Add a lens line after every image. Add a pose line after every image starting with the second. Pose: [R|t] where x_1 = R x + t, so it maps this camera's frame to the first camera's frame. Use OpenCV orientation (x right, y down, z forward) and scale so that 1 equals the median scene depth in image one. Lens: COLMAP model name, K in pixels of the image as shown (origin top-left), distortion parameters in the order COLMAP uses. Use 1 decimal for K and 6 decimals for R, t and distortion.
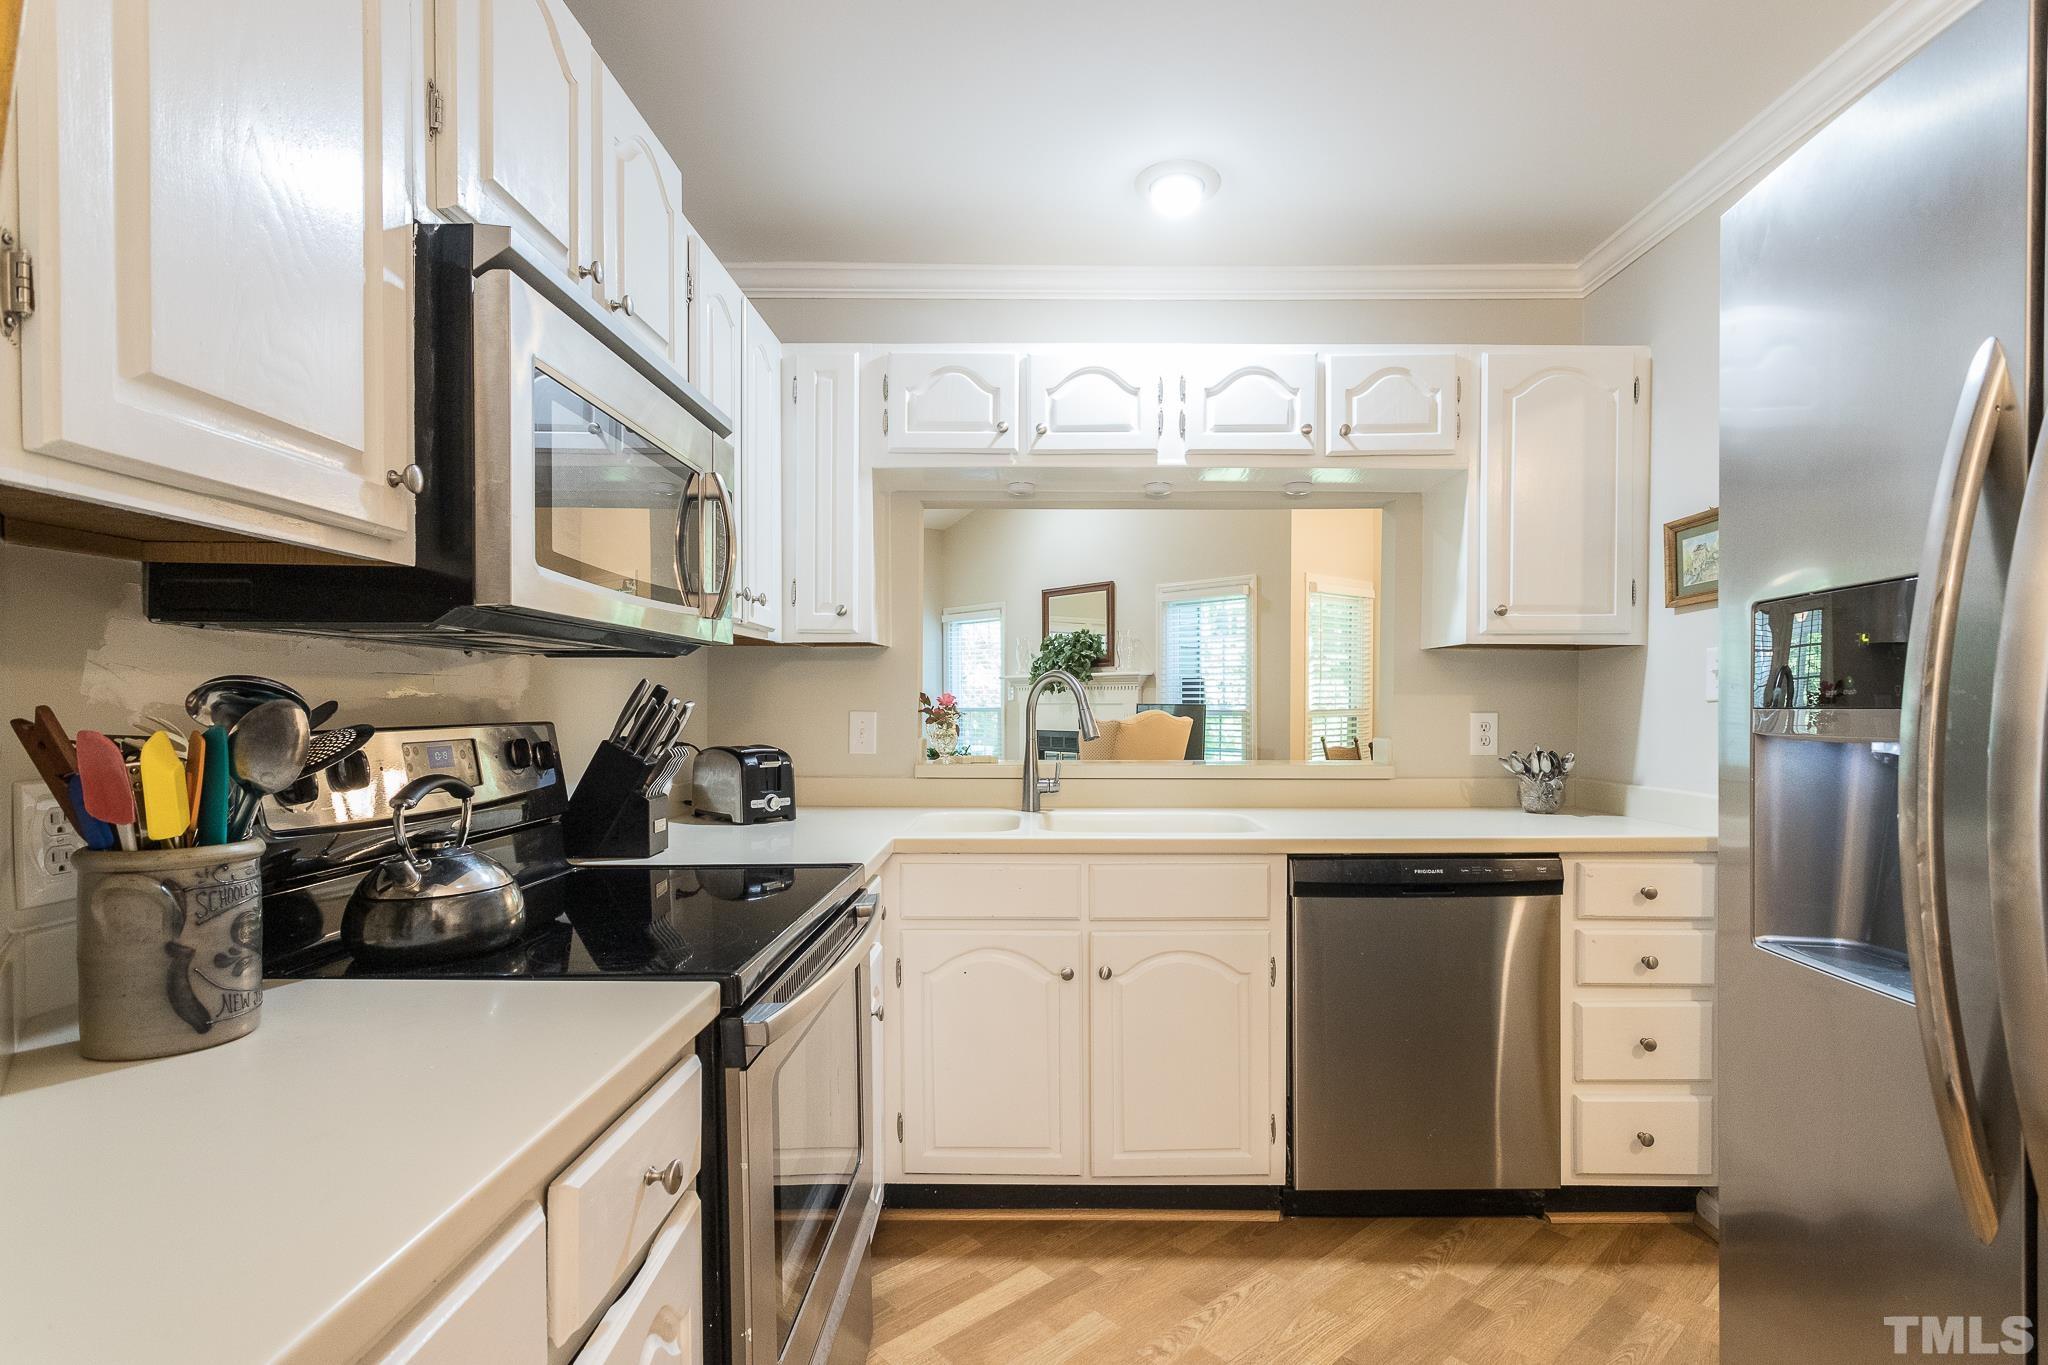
lens RADIAL K [[980.8, 0, 1025.8], [0, 980.8, 724.2], [0, 0, 1]] dist [-0.001152, 0.000645]
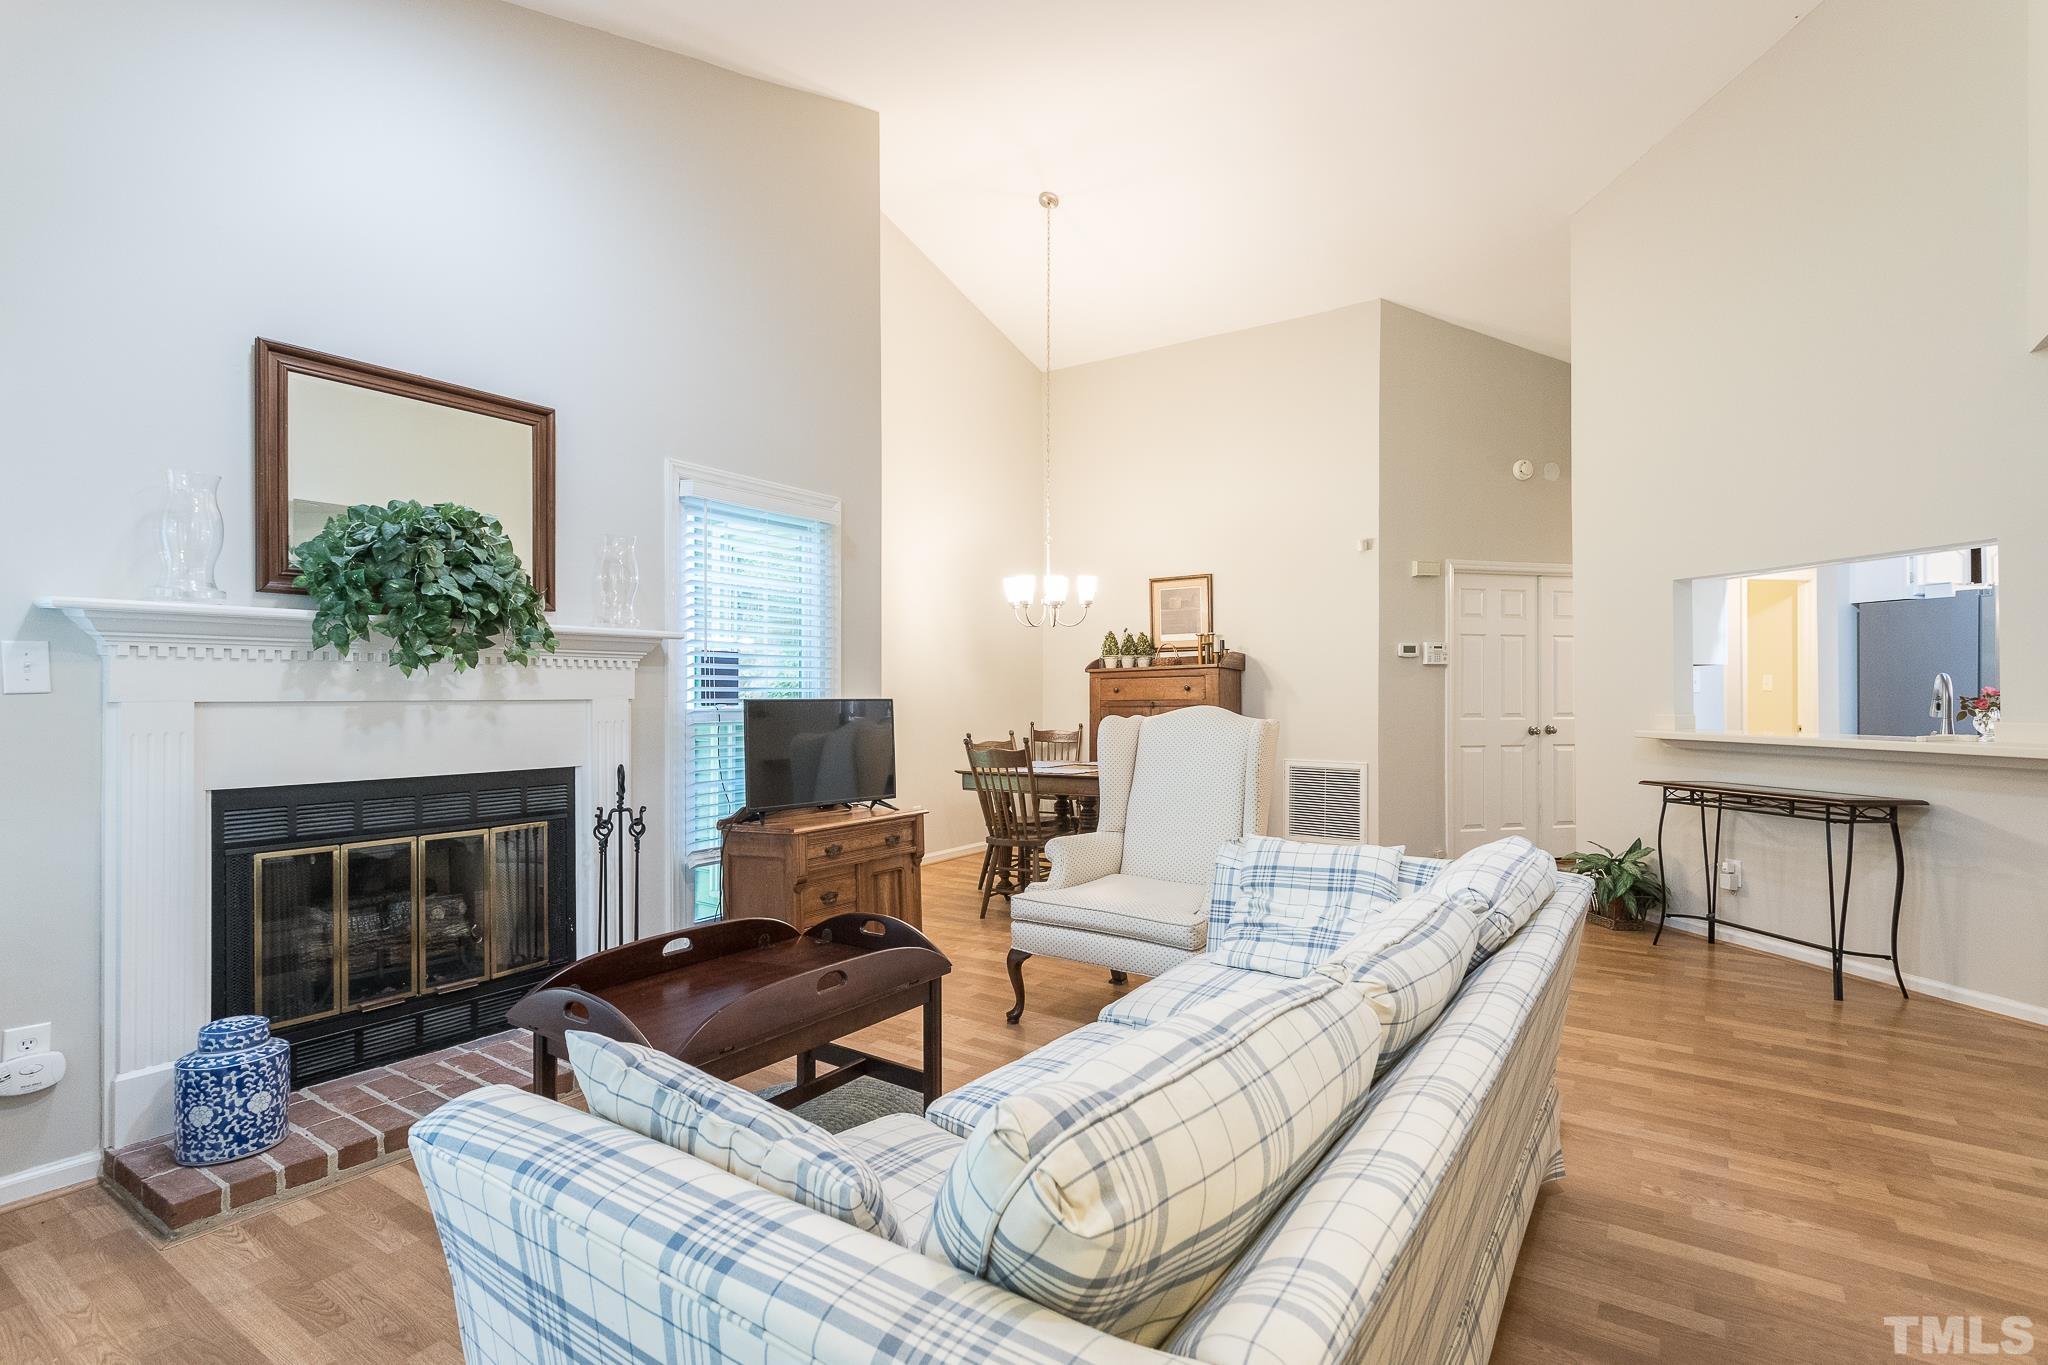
lens RADIAL K [[981.9, 0, 1007.8], [0, 981.9, 709.6], [0, 0, 1]] dist [0.000014, 0.000376]
pose [[-0.237456, -0.012894, 0.971313, -1.382912], [0.024722, 0.999508, 0.019312, -0.076027], [-0.971084, 0.028598, -0.237020, 3.417240]]
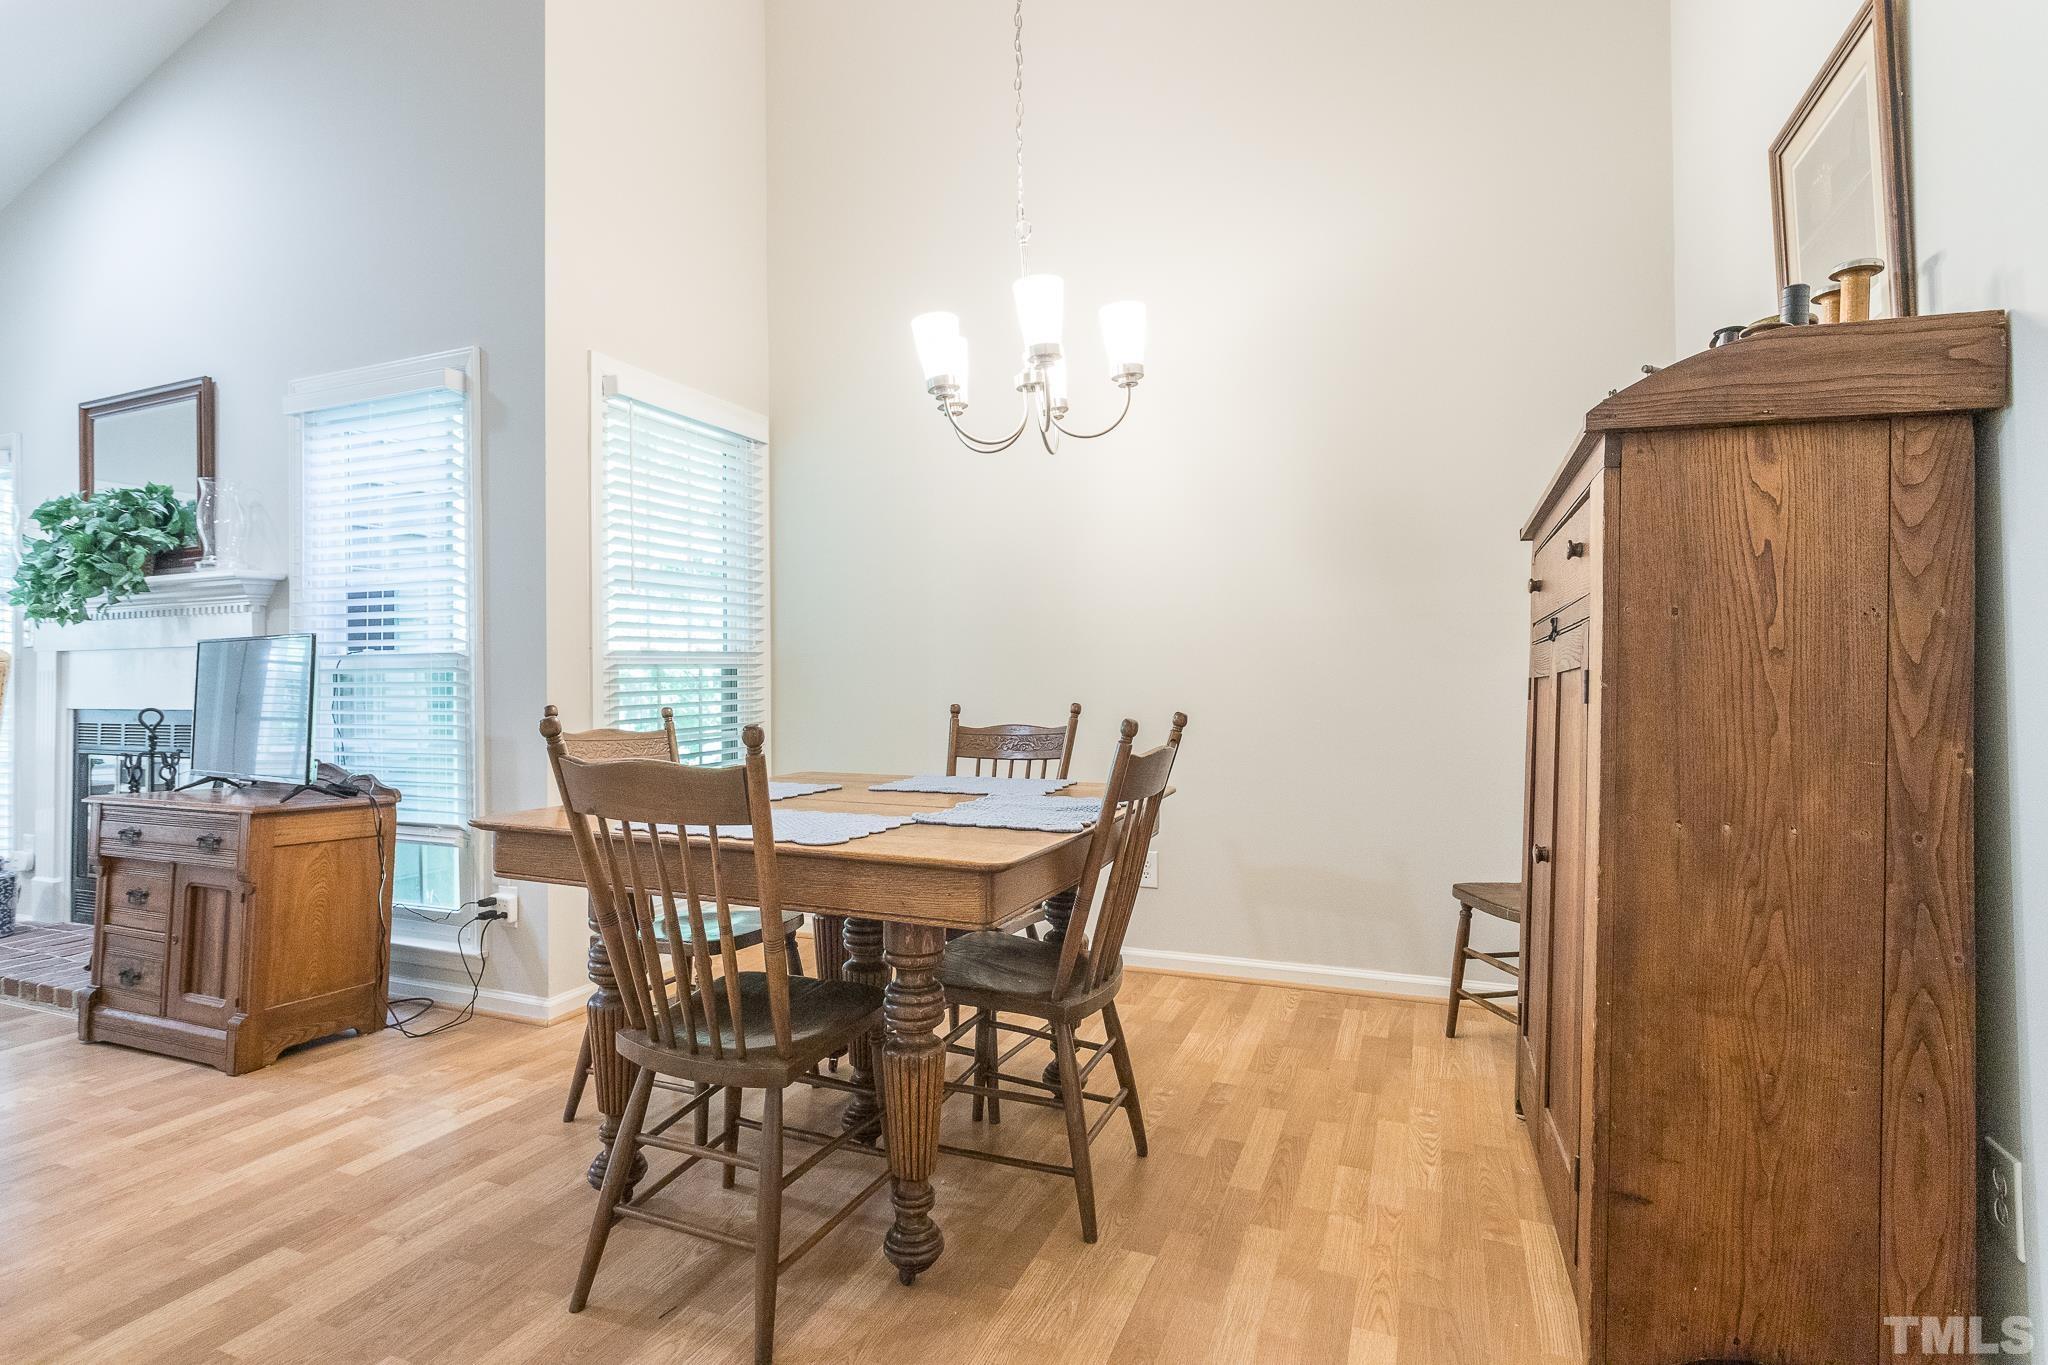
lens RADIAL K [[996.2, 0, 1022.2], [0, 996.2, 664.9], [0, 0, 1]] dist [0.002255, 0.000684]
pose [[0.899832, -0.001499, 0.436233, 0.843164], [0.018821, 0.999196, -0.035390, 0.040870], [-0.435830, 0.040055, 0.899137, 1.594165]]
